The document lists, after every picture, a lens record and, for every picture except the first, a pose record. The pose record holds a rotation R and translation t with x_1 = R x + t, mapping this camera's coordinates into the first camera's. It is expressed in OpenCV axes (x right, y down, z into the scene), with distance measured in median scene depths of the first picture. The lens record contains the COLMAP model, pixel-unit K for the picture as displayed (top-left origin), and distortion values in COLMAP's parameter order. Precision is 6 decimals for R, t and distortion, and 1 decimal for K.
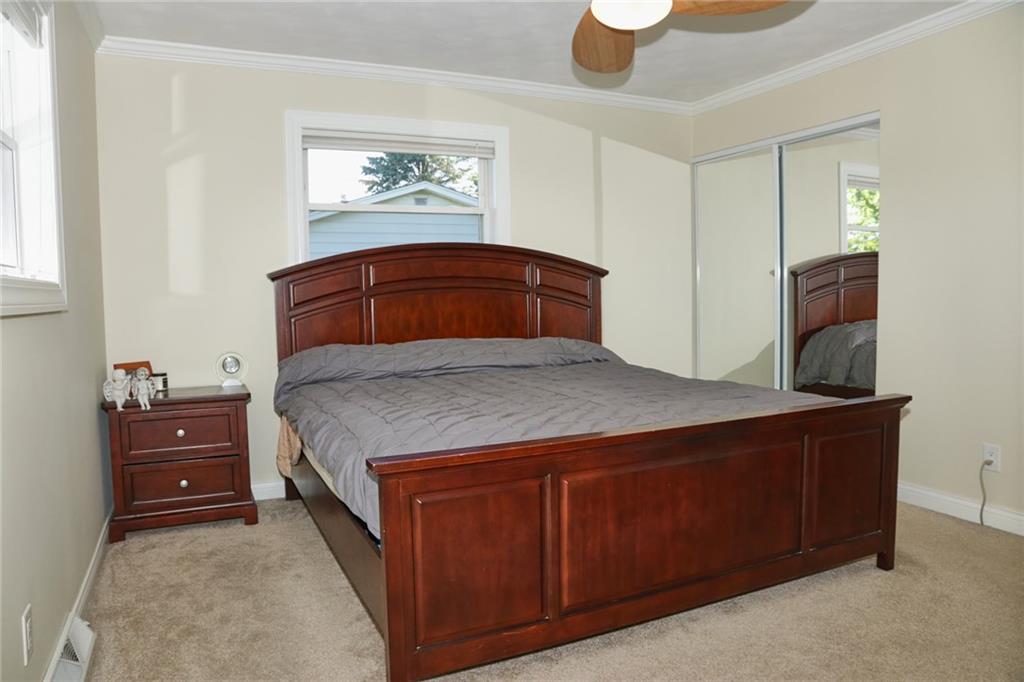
lens RADIAL K [[698.0, 0, 507.9], [0, 698.0, 339.8], [0, 0, 1]] dist [-0.092366, 0.018783]
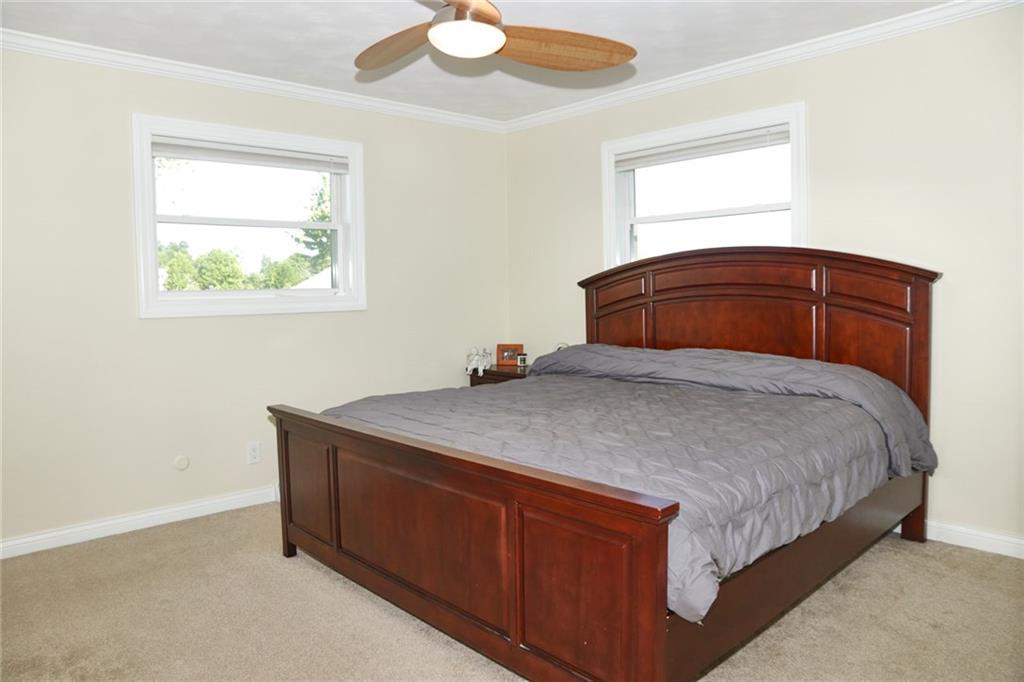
lens RADIAL K [[698.0, 0, 507.3], [0, 698.0, 339.1], [0, 0, 1]] dist [-0.092366, 0.018783]
pose [[0.318605, 0.077974, -0.944675, 0.710466], [-0.049885, 0.996609, 0.065436, -0.062213], [0.946574, 0.026277, 0.321415, 0.427700]]
